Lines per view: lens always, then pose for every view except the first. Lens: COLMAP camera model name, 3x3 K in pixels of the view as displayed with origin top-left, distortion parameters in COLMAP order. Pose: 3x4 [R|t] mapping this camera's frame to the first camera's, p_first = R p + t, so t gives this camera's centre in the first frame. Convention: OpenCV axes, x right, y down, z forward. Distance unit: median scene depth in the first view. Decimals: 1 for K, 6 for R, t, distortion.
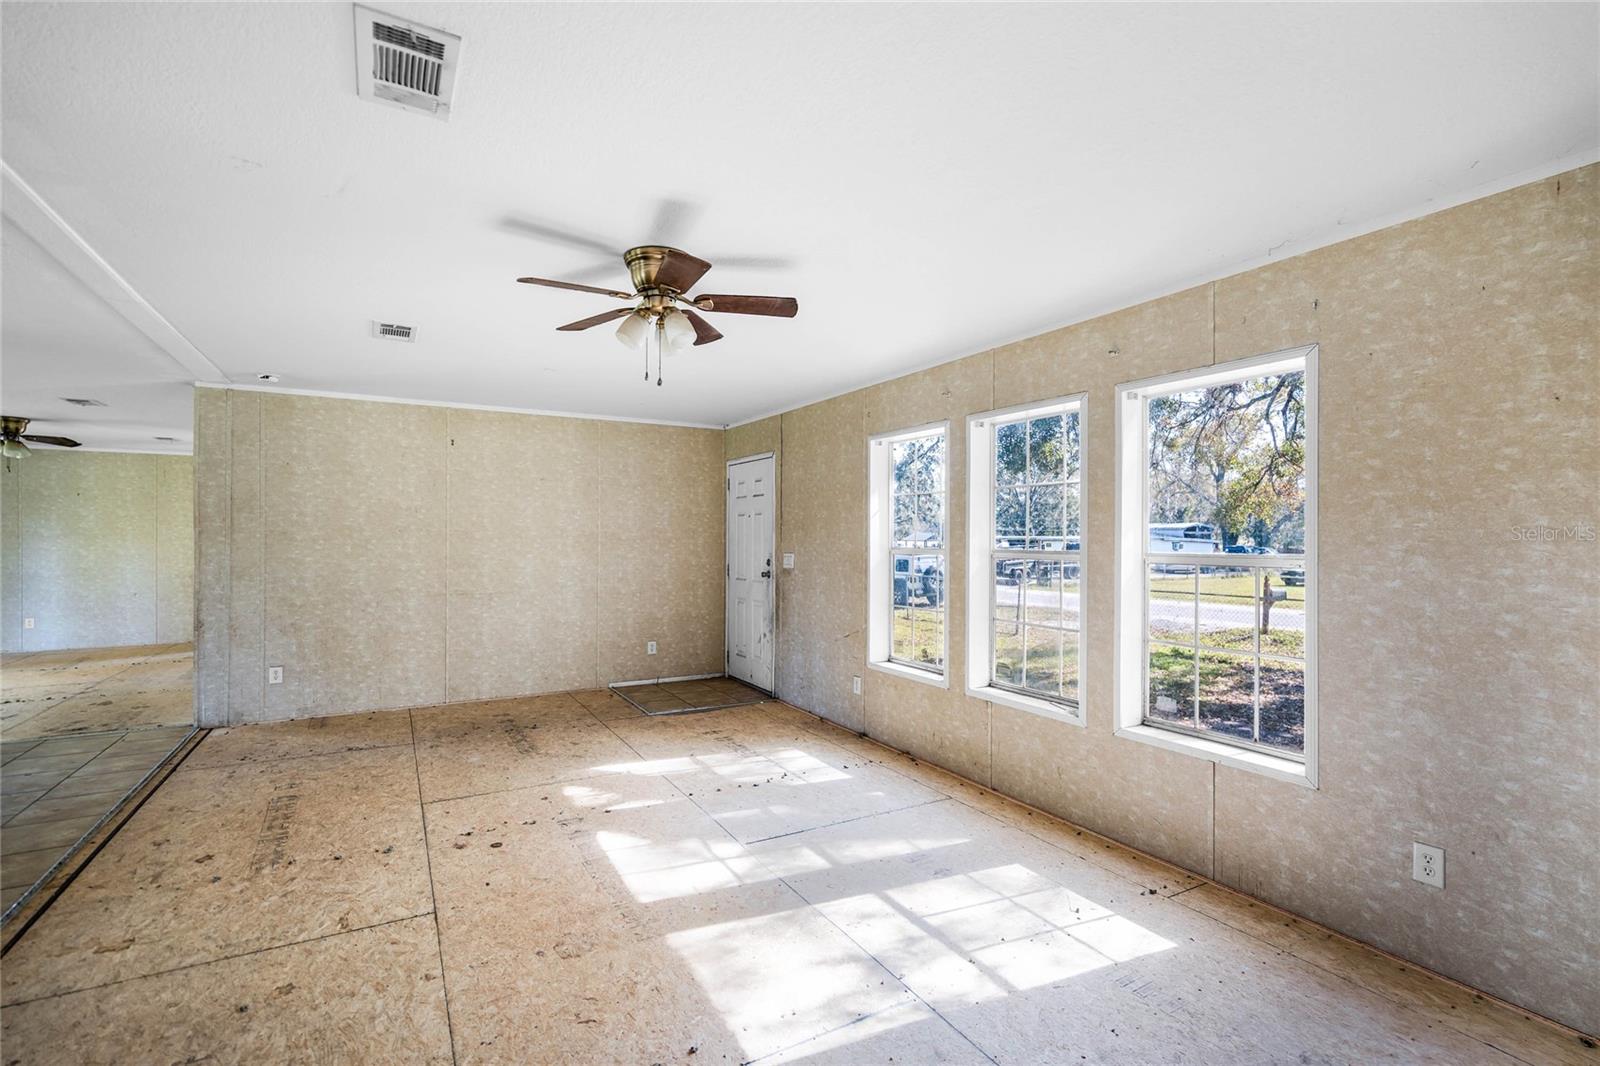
lens RADIAL K [[732.1, 0, 826.6], [0, 732.1, 537.2], [0, 0, 1]] dist [-0.009088, 0.003322]
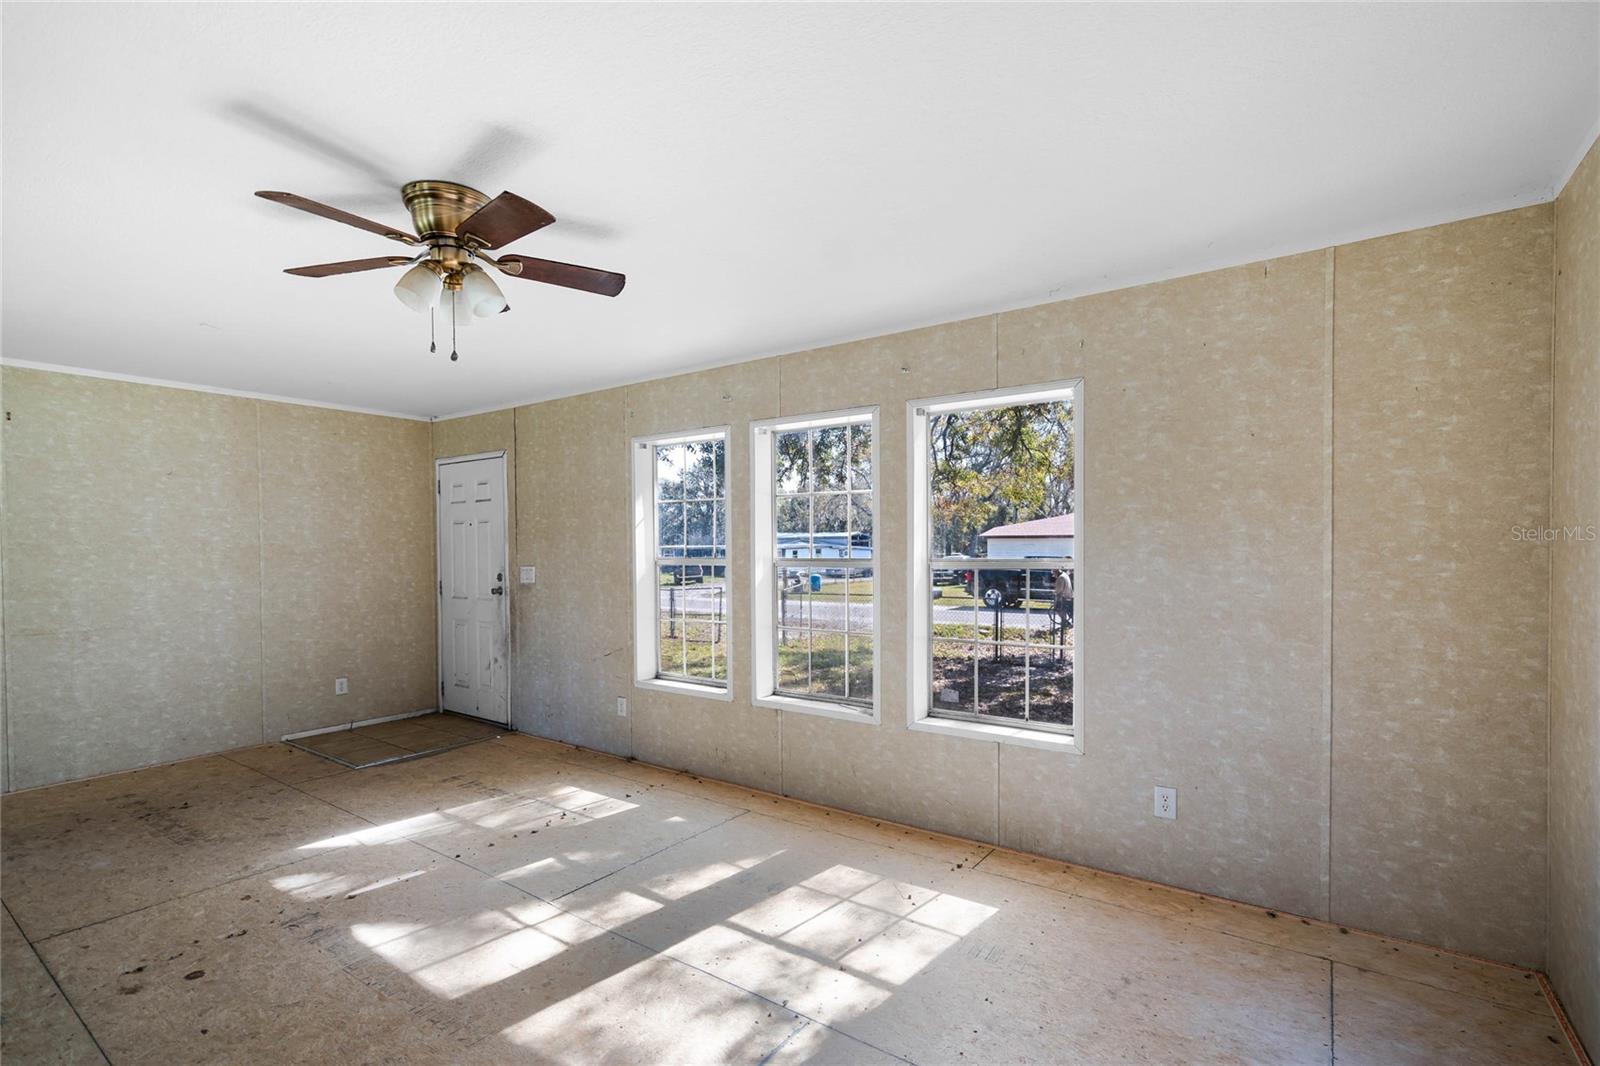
lens RADIAL K [[732.1, 0, 815.9], [0, 732.1, 564.0], [0, 0, 1]] dist [-0.009088, 0.003322]
pose [[0.908341, -0.020158, 0.417744, -0.106606], [0.010353, 0.999615, 0.025723, -0.000036], [-0.418102, -0.019040, 0.908201, 0.052075]]
